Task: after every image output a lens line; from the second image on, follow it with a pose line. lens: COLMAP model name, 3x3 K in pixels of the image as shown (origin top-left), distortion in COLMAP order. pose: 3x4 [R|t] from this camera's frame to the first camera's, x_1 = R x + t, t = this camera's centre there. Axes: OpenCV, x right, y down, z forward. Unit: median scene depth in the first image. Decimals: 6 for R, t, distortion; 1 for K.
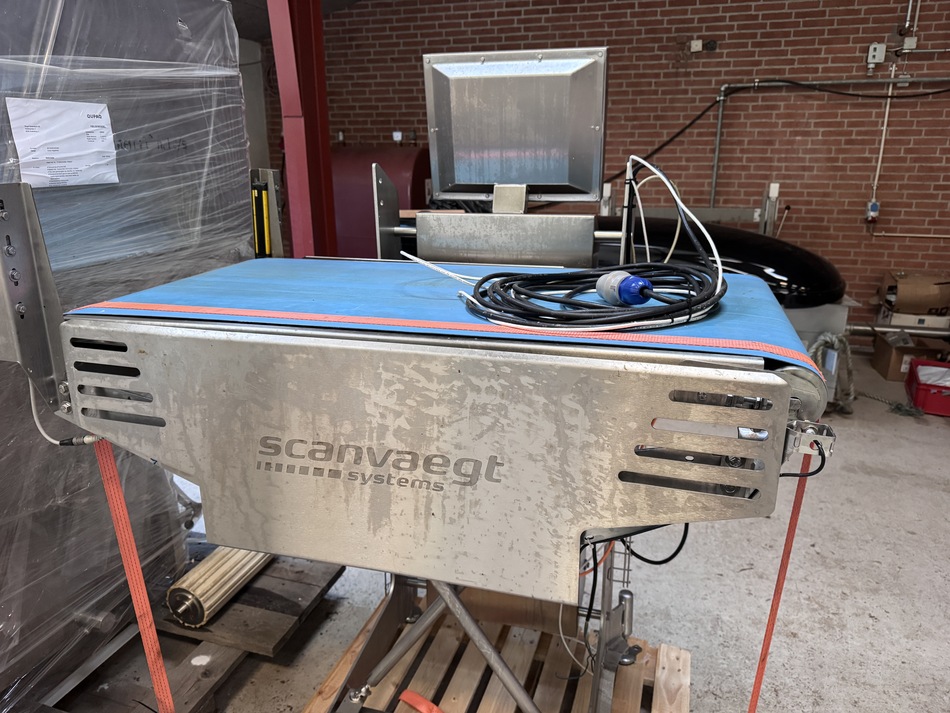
lens RADIAL K [[687.0, 0, 472.2], [0, 687.0, 355.7], [0, 0, 1]] dist [-0.019268, 0.028434]
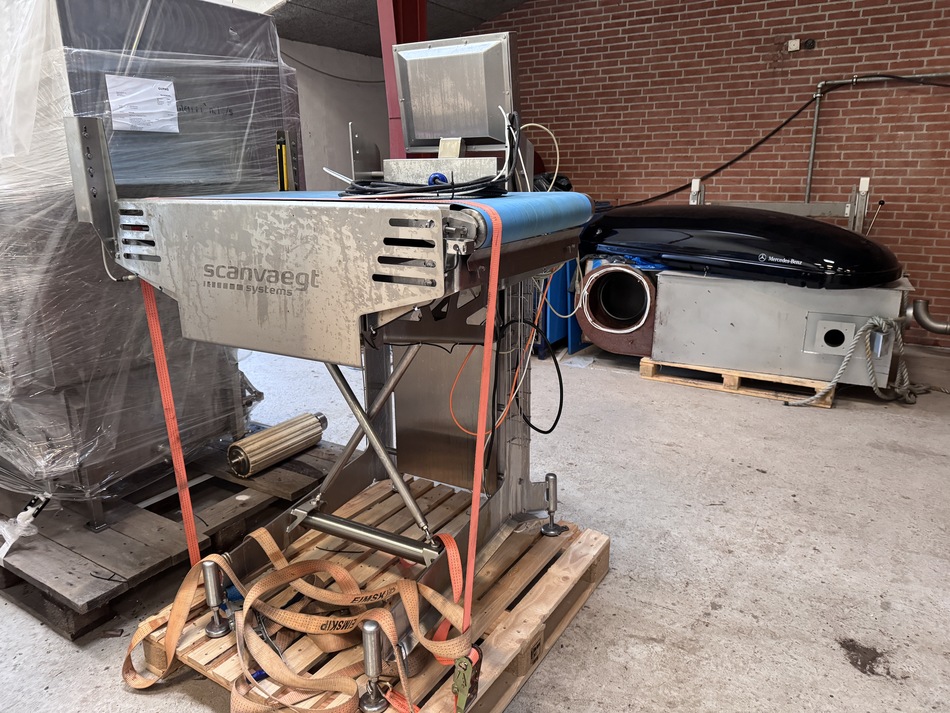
lens RADIAL K [[687.0, 0, 480.6], [0, 687.0, 357.9], [0, 0, 1]] dist [-0.019268, 0.028434]
pose [[0.969010, 0.060760, -0.239433, 0.482439], [-0.067438, 0.997527, -0.019790, 0.211910], [0.237639, 0.035324, 0.970711, -0.286976]]
